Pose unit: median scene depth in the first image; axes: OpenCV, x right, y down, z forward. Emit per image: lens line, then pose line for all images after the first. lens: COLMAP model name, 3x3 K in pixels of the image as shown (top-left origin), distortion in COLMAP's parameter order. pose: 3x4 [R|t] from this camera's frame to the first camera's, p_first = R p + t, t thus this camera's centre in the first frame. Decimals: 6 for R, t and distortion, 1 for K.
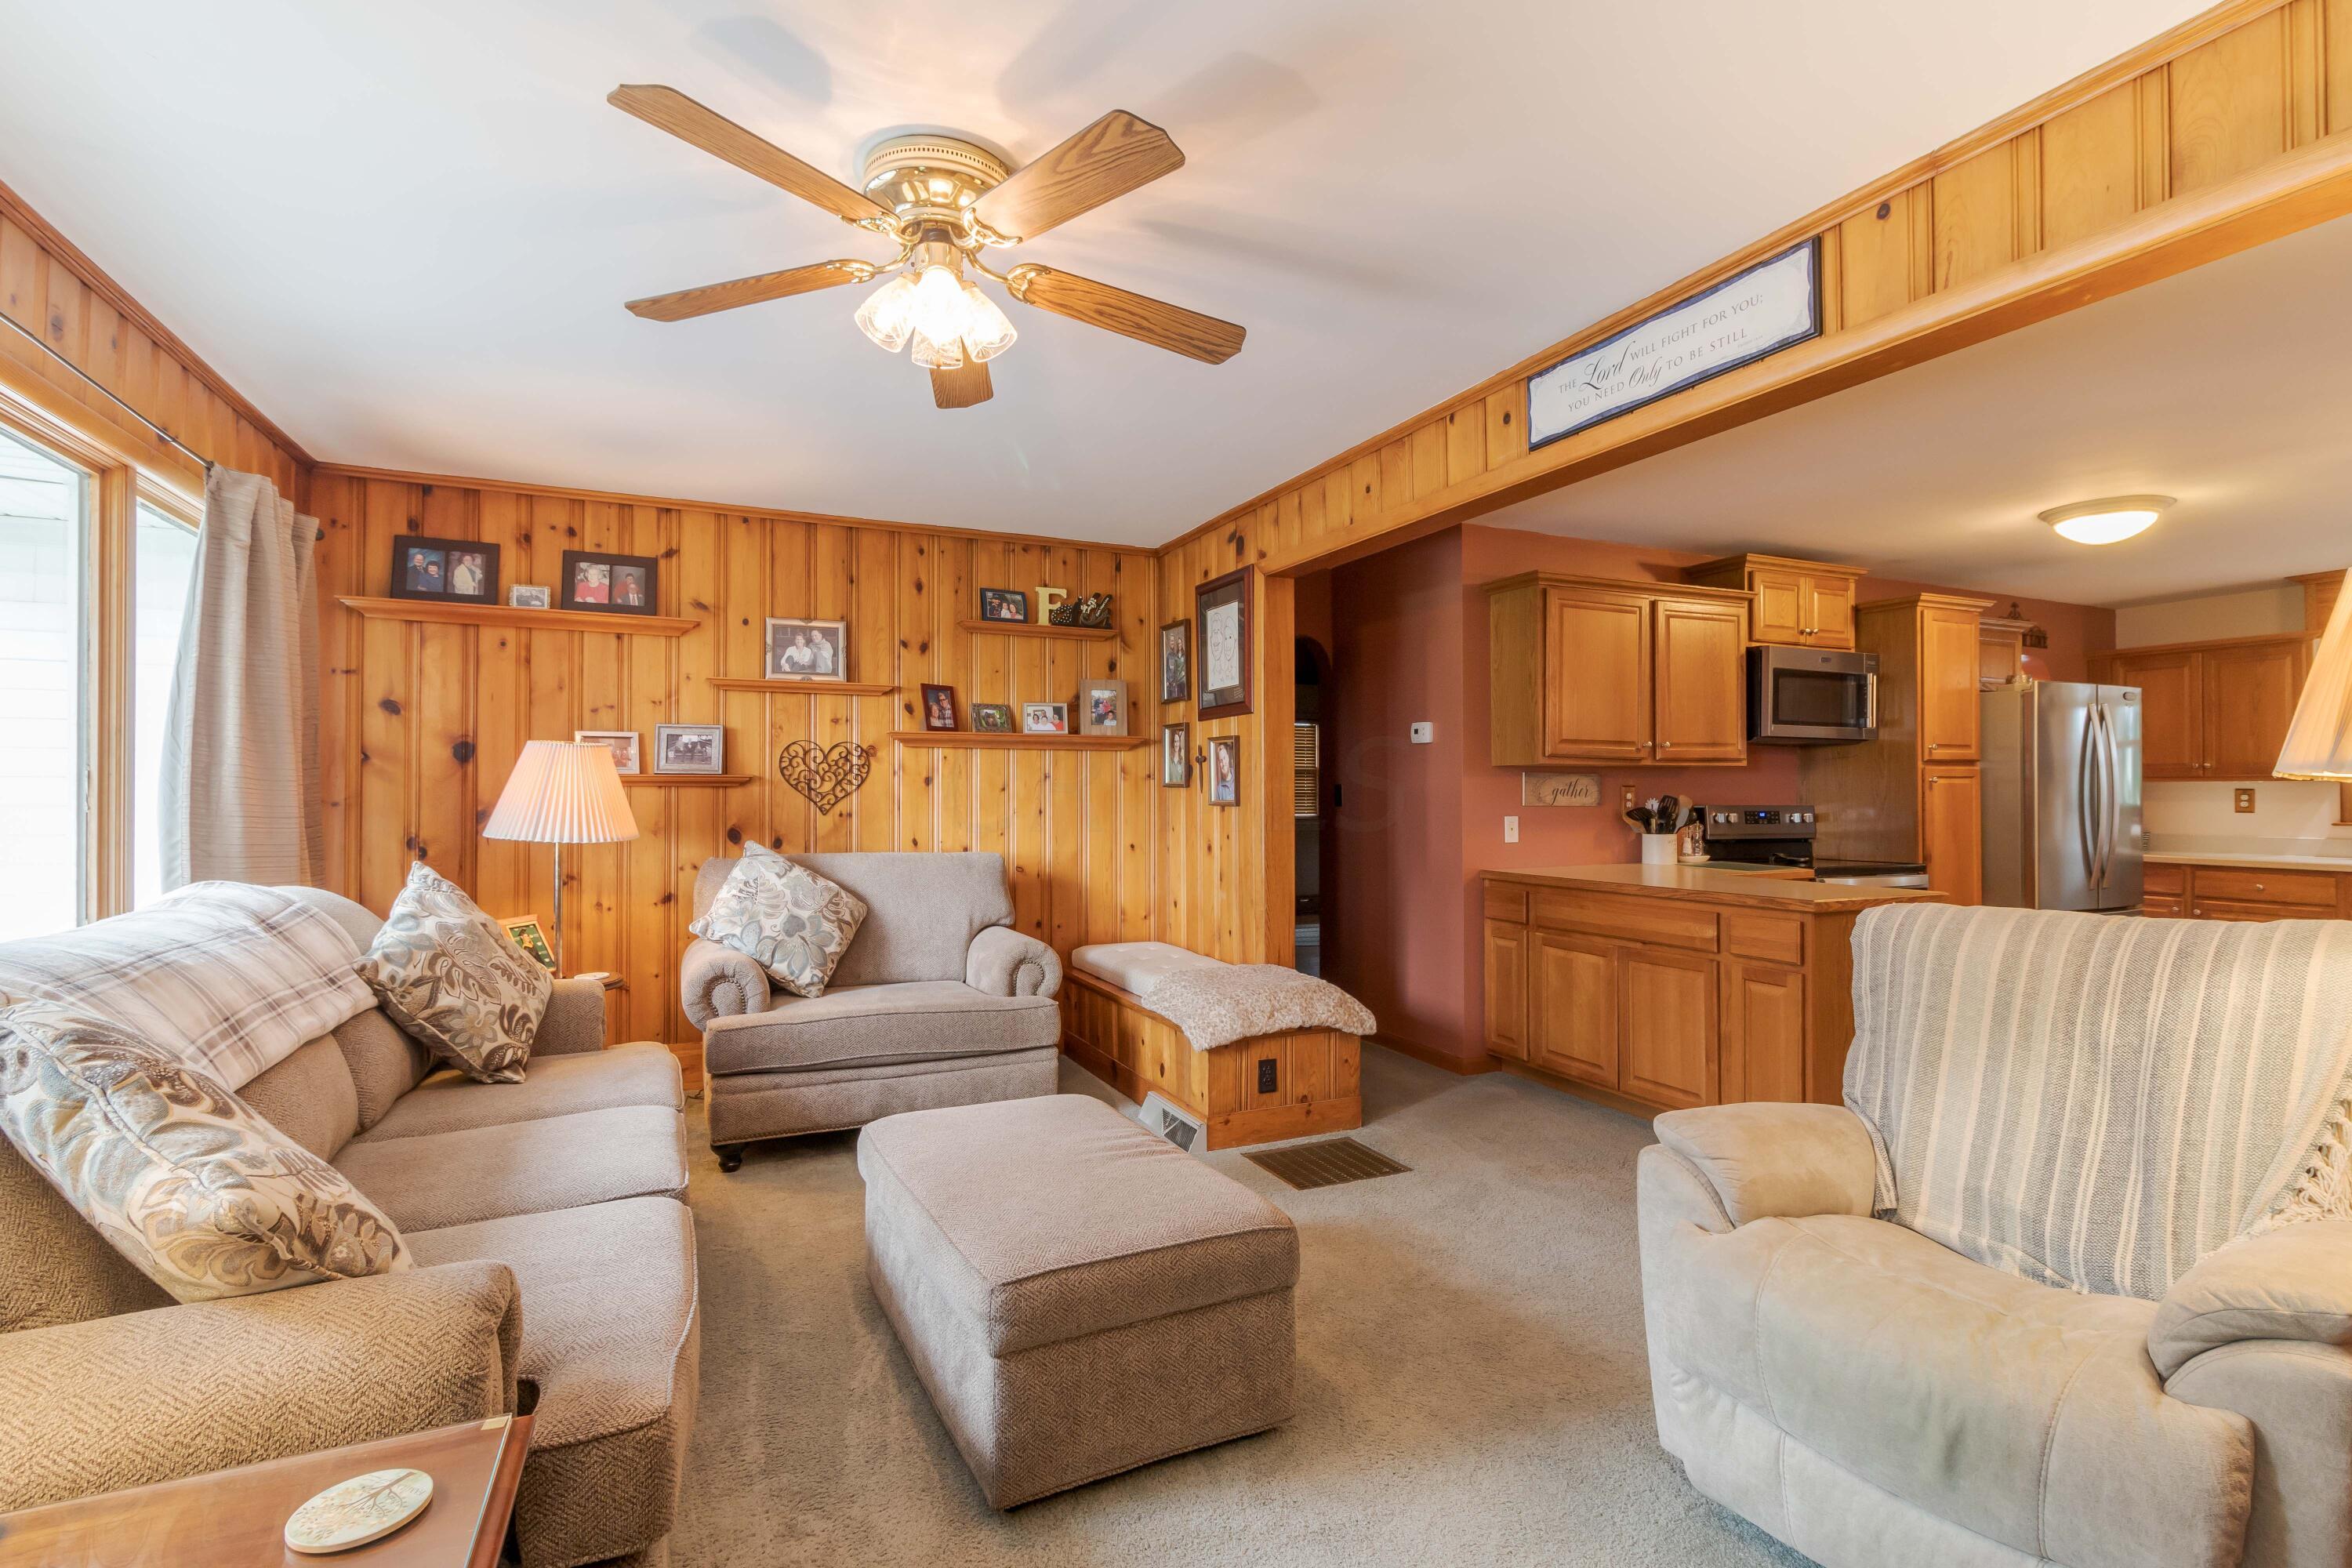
lens RADIAL K [[1095.7, 0, 1194.3], [0, 1095.7, 785.7], [0, 0, 1]] dist [0.003528, -0.000650]
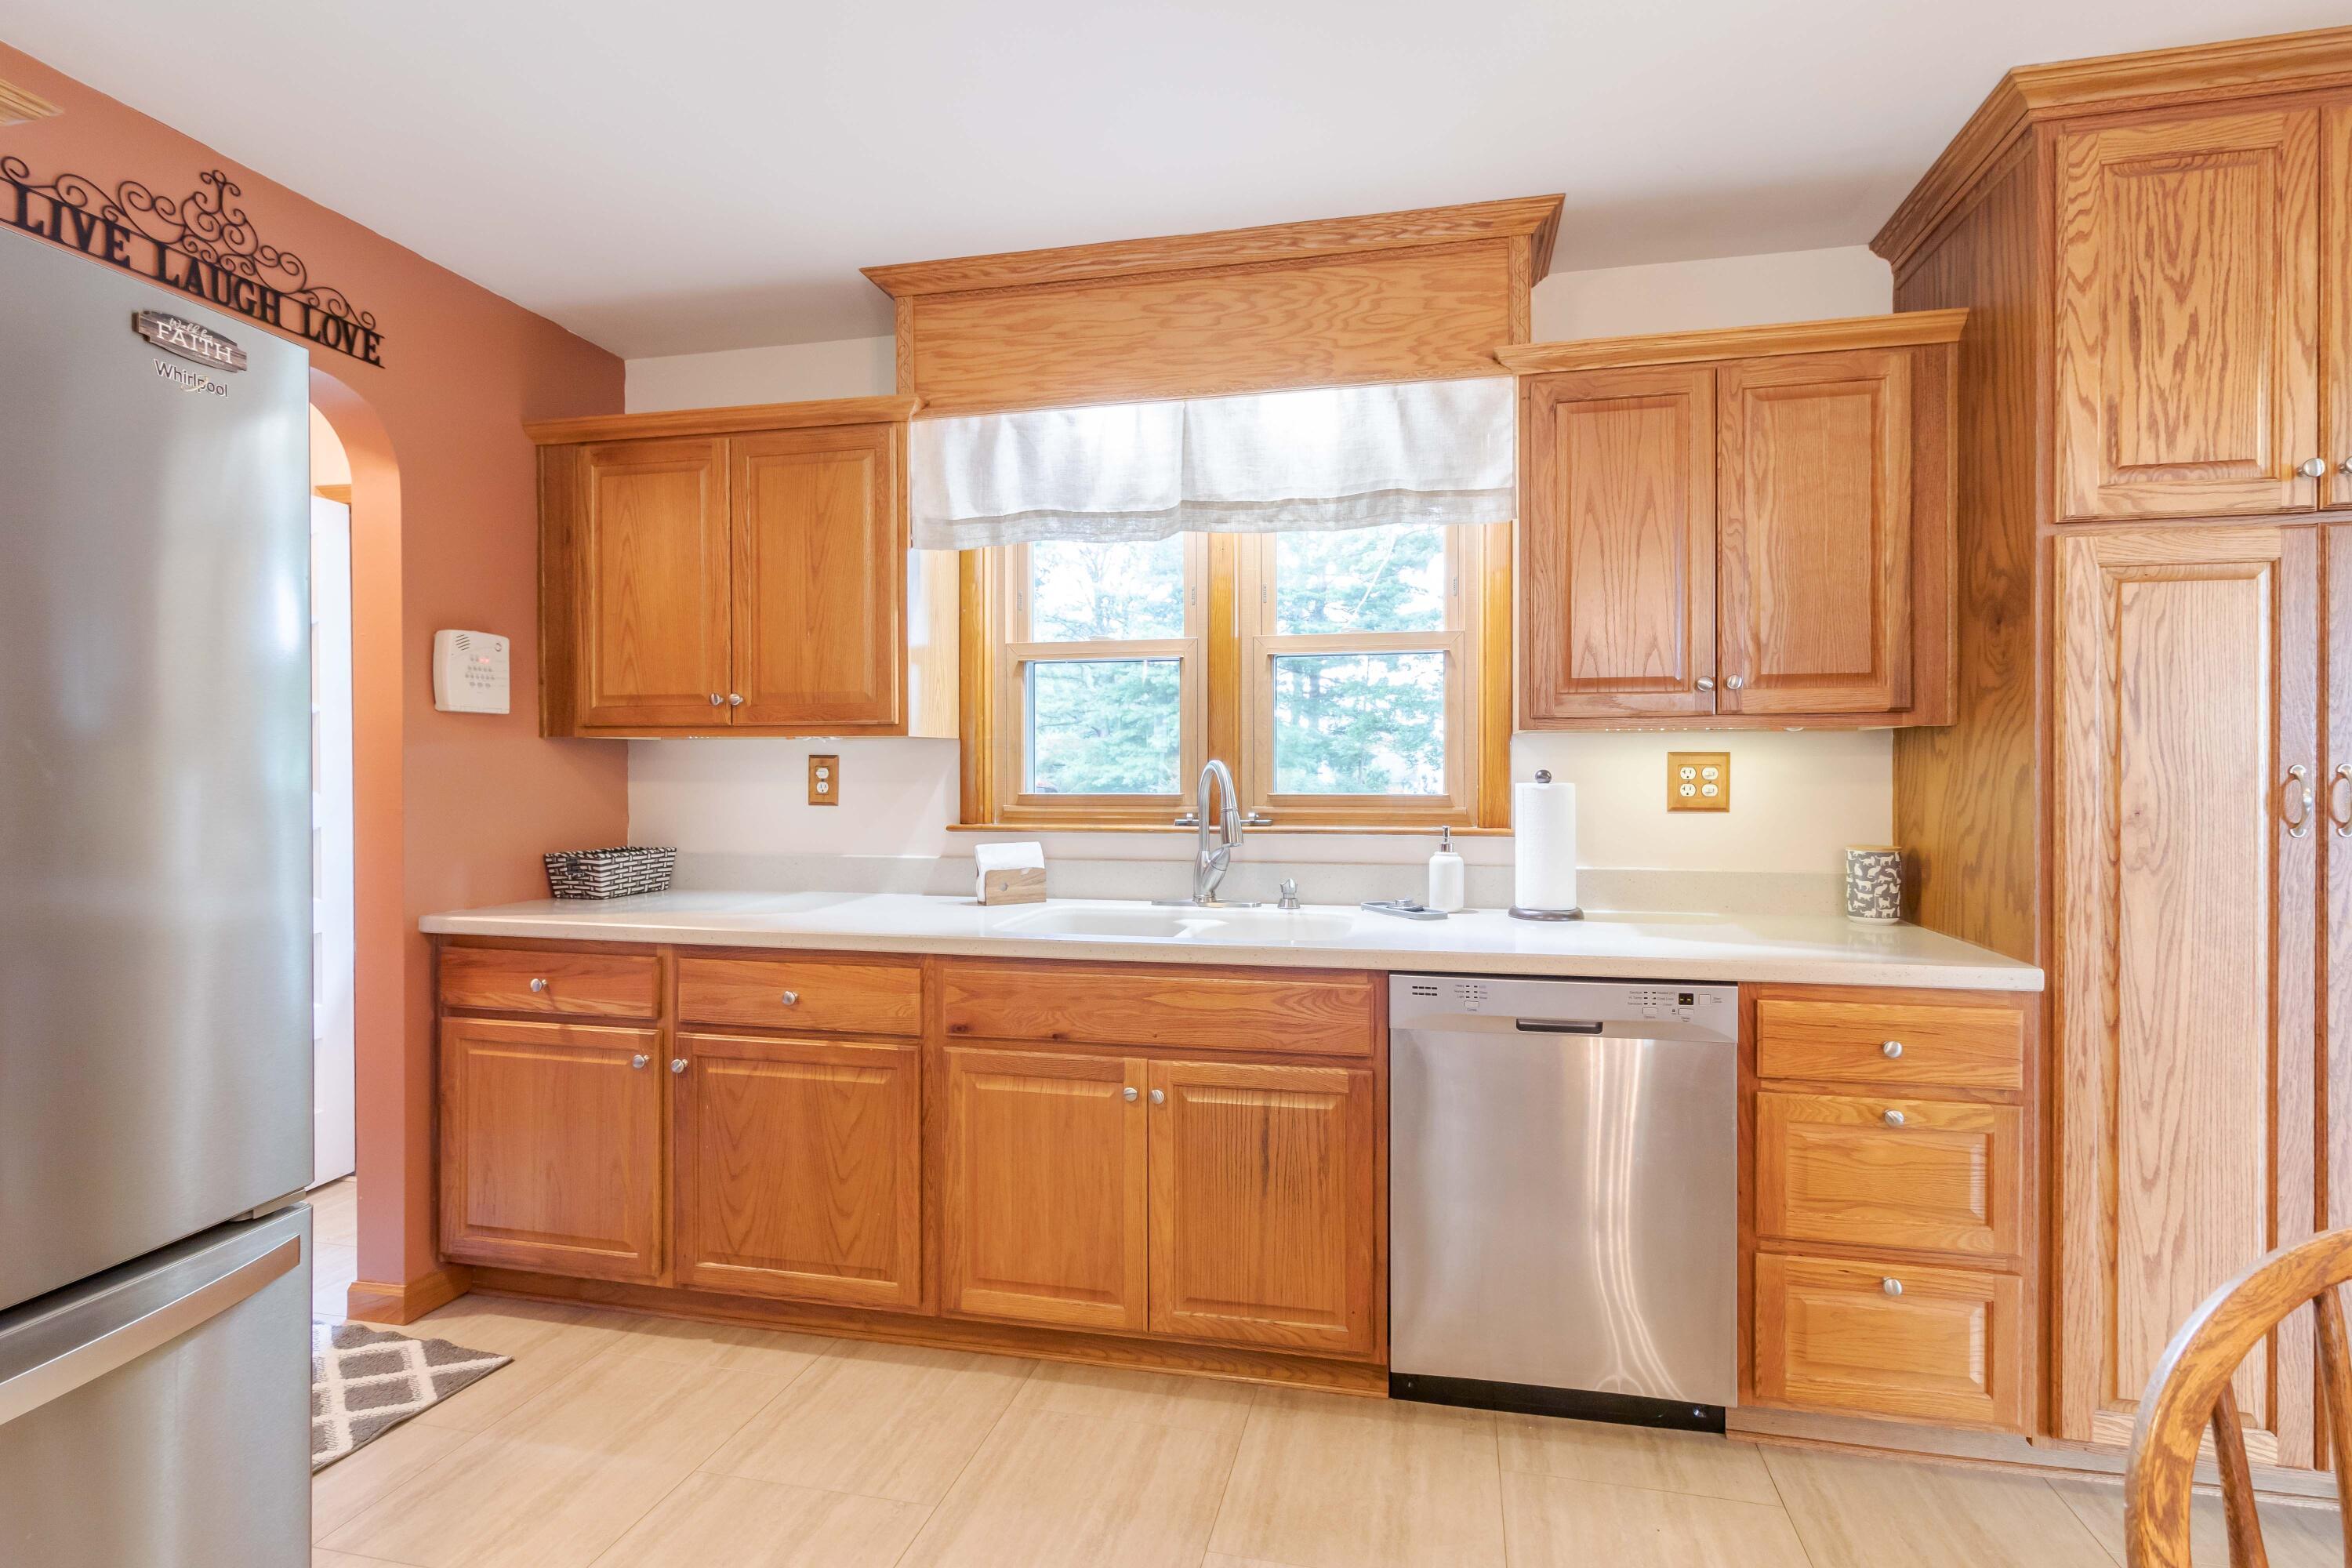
lens RADIAL K [[1095.7, 0, 1185.5], [0, 1095.7, 780.0], [0, 0, 1]] dist [0.003528, -0.000650]
pose [[0.610480, -0.006915, 0.792001, 0.678663], [-0.001958, 0.999946, 0.010240, 0.008595], [-0.792029, -0.007802, 0.610433, 0.588511]]
